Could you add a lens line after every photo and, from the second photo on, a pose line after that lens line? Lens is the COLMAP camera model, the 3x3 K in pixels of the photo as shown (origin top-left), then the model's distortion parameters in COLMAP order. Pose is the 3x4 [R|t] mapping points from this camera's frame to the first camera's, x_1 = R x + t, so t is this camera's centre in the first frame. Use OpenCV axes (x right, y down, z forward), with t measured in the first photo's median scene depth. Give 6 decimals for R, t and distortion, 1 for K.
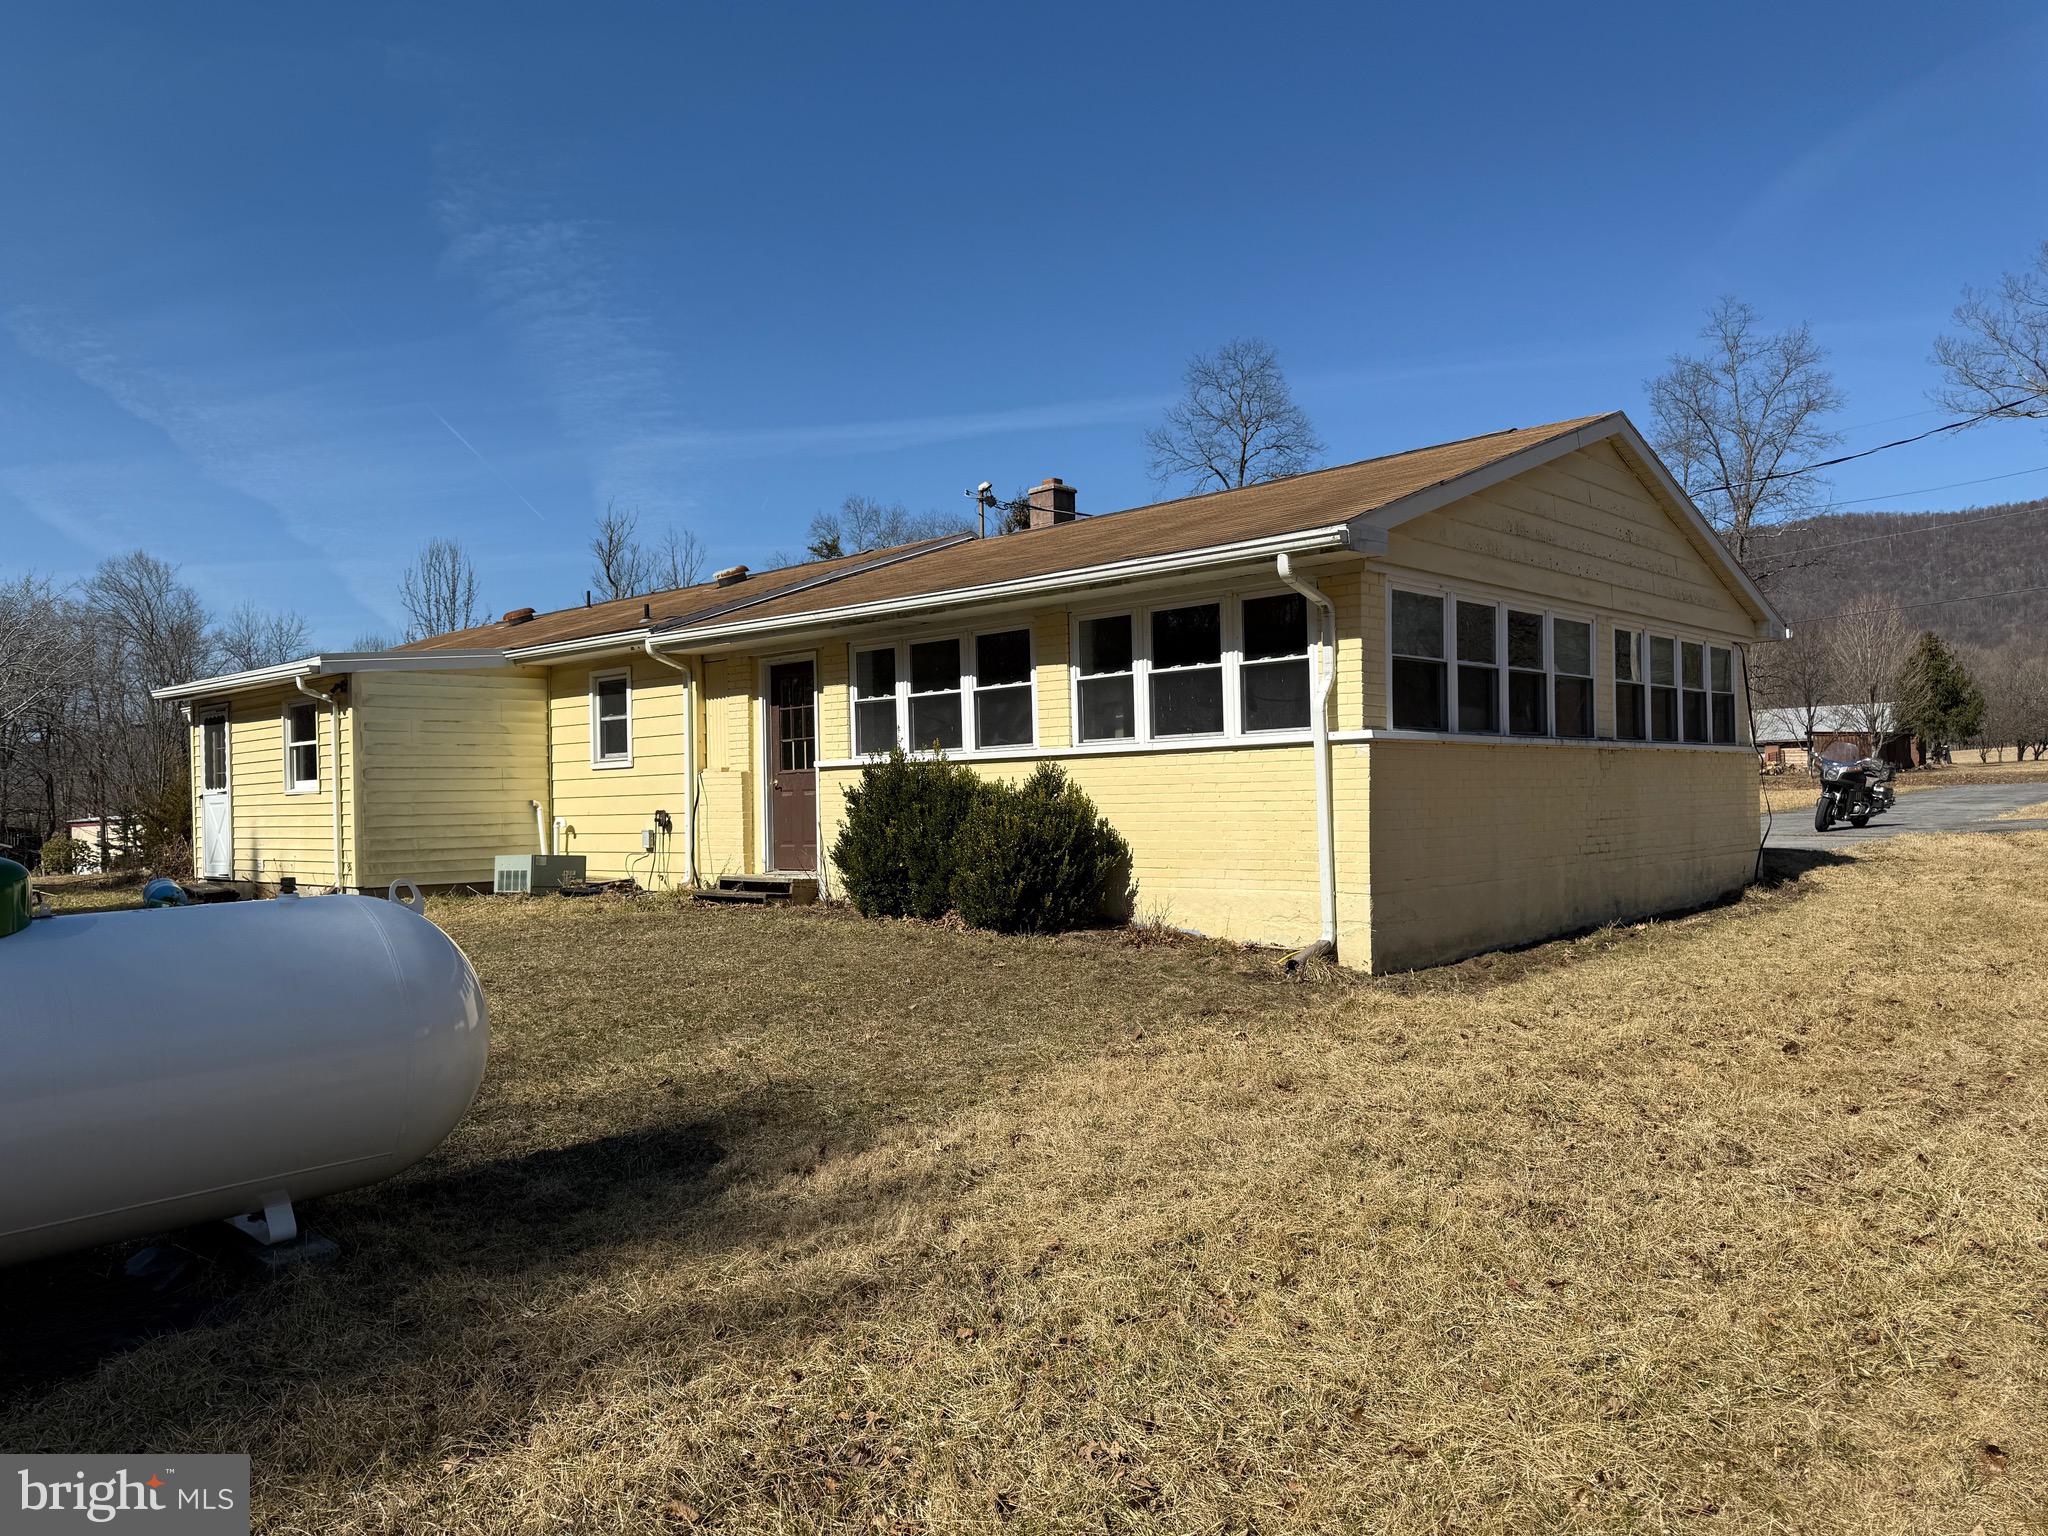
lens RADIAL K [[1445.7, 0, 1021.8], [0, 1445.7, 774.8], [0, 0, 1]] dist [0.033375, -0.038605]
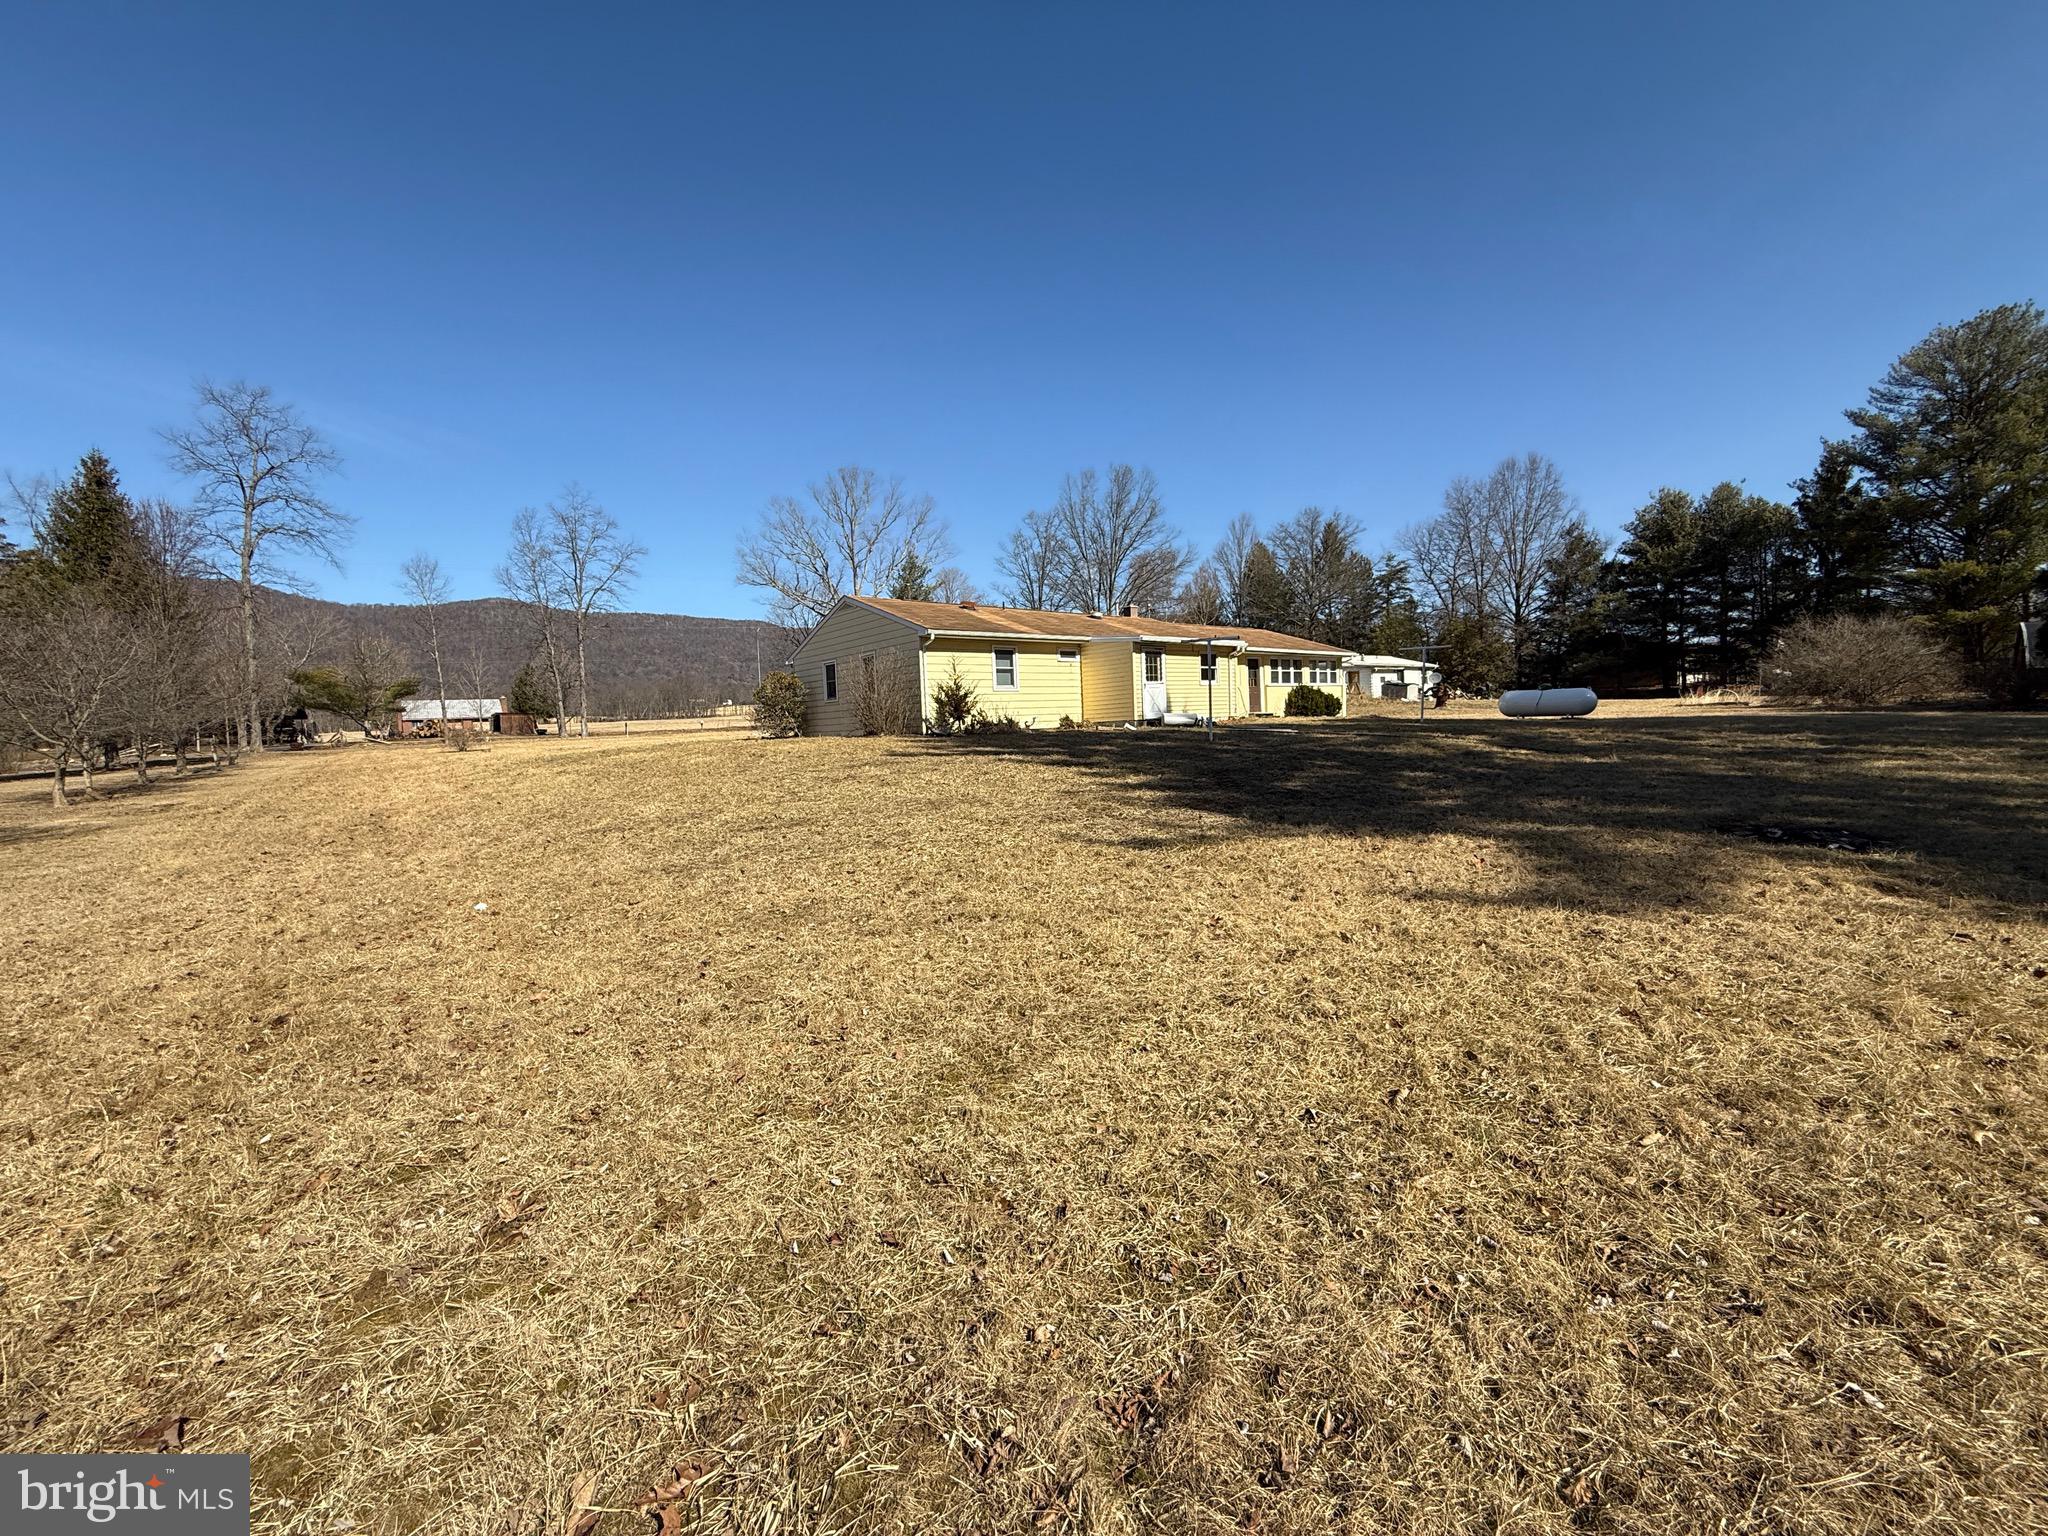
lens RADIAL K [[821.9, 0, 1022.5], [0, 821.9, 767.8], [0, 0, 1]] dist [0.002281, 0.000074]
pose [[0.149783, -0.036826, 0.988033, -2.360152], [0.018876, 0.999230, 0.034382, 0.123453], [-0.988539, 0.013500, 0.150363, 1.240313]]
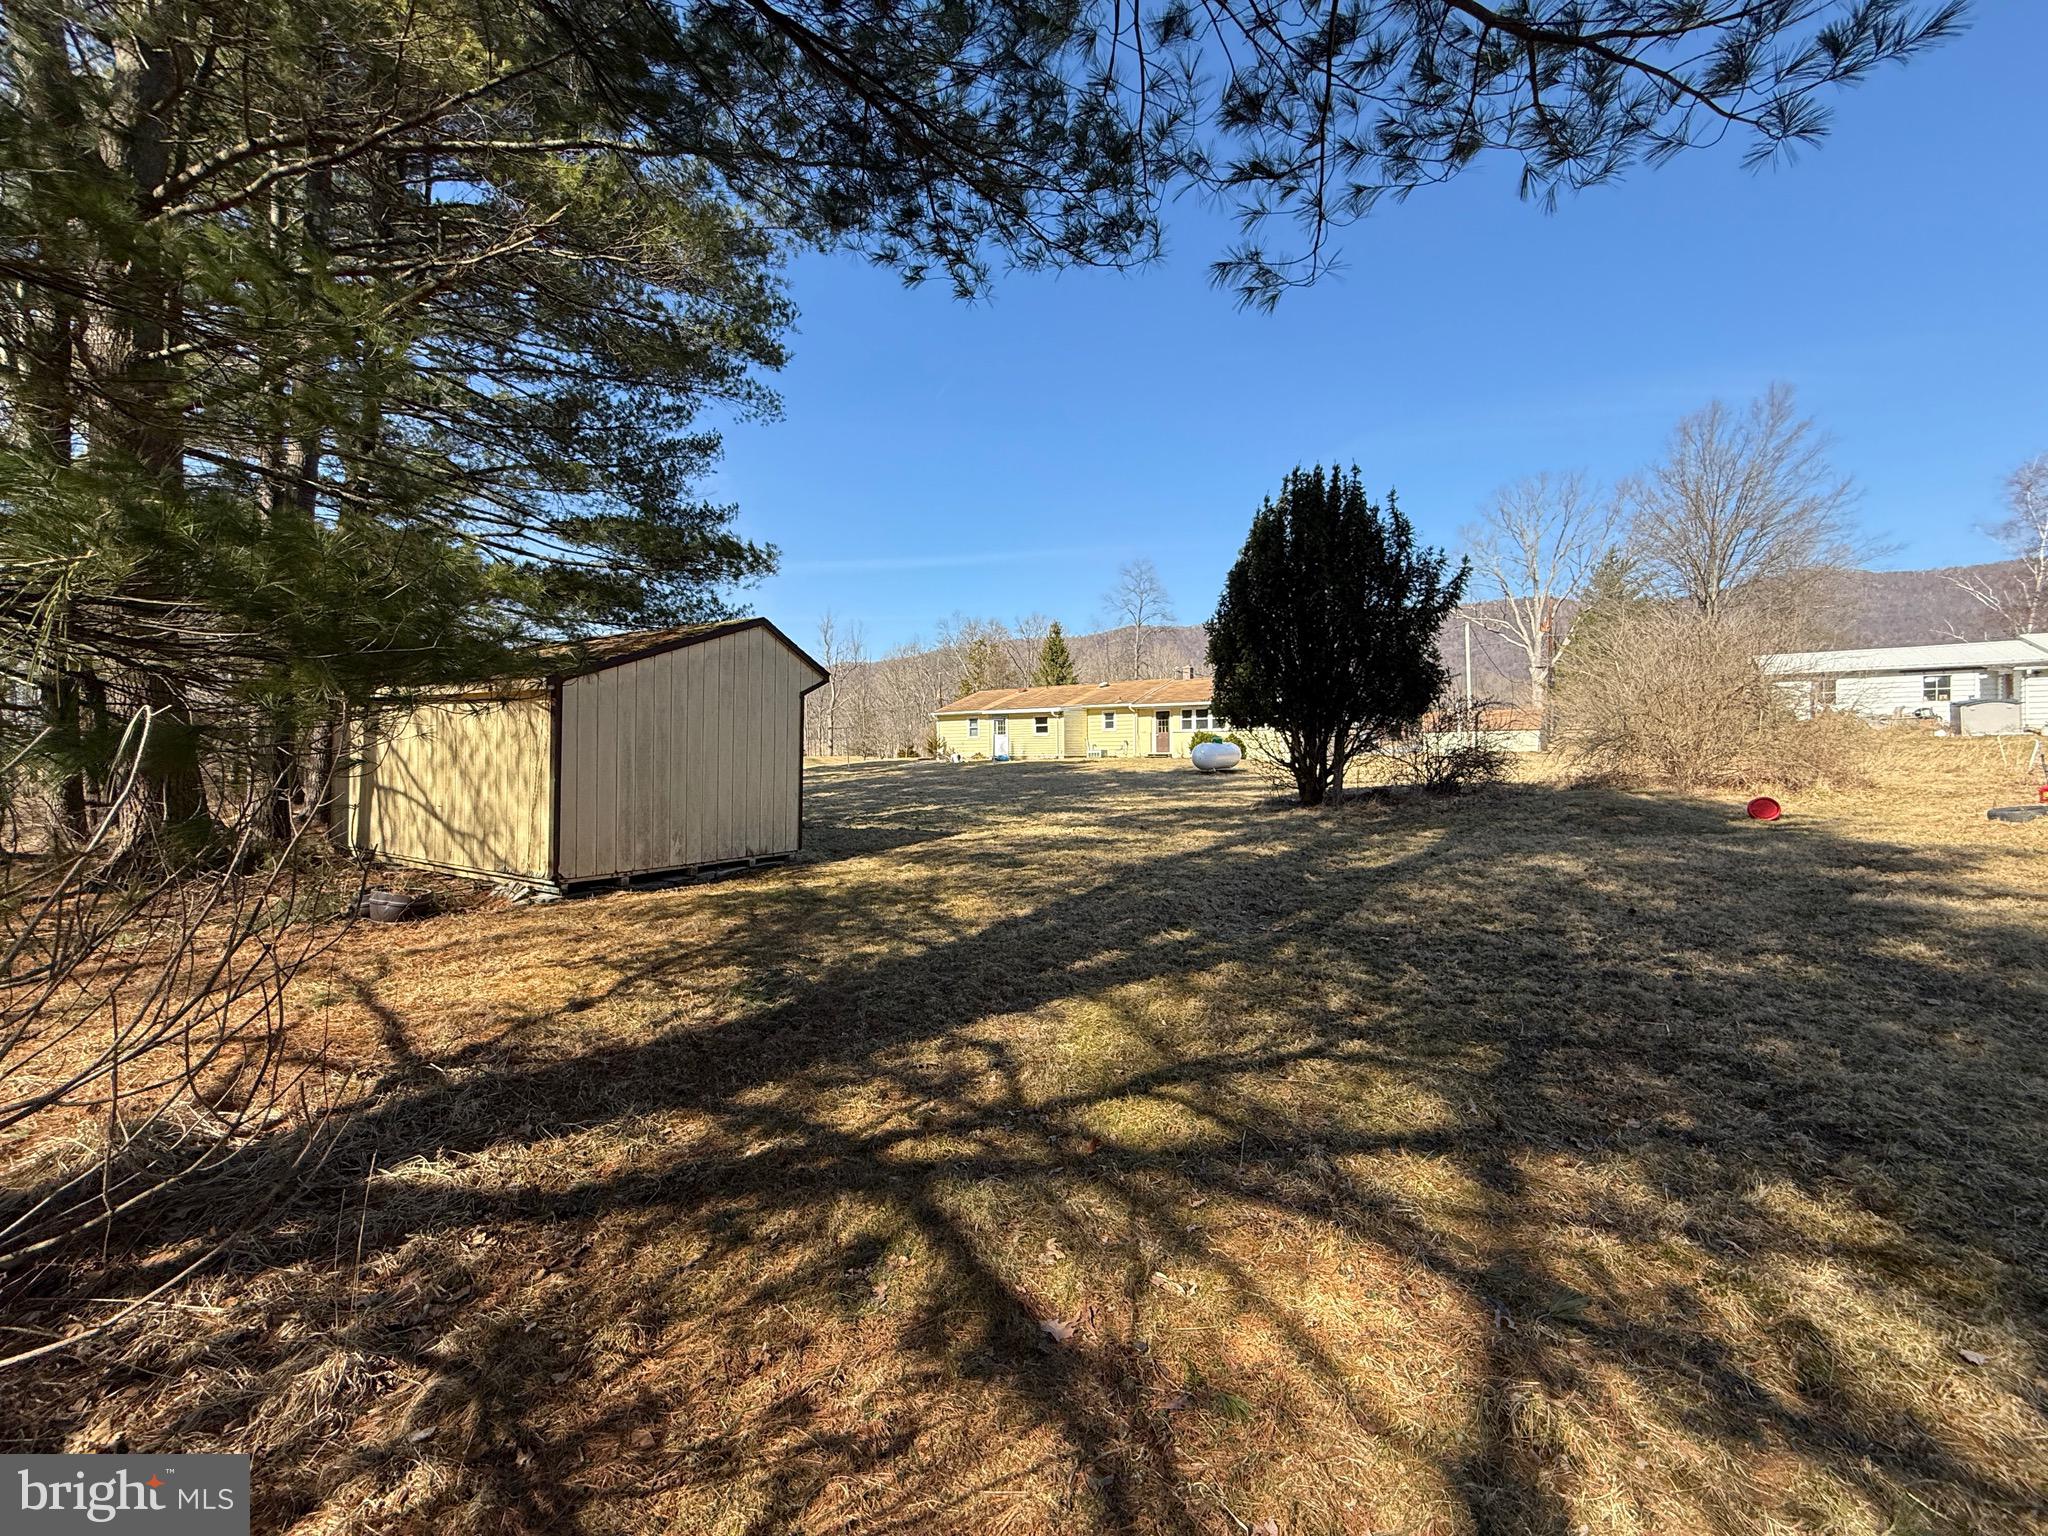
lens RADIAL K [[821.9, 0, 1028.8], [0, 821.9, 770.3], [0, 0, 1]] dist [0.002281, 0.000074]
pose [[0.993768, 0.010087, 0.111011, -0.906628], [-0.014249, 0.999222, 0.036763, 0.029092], [-0.110554, -0.038115, 0.993139, -1.732205]]
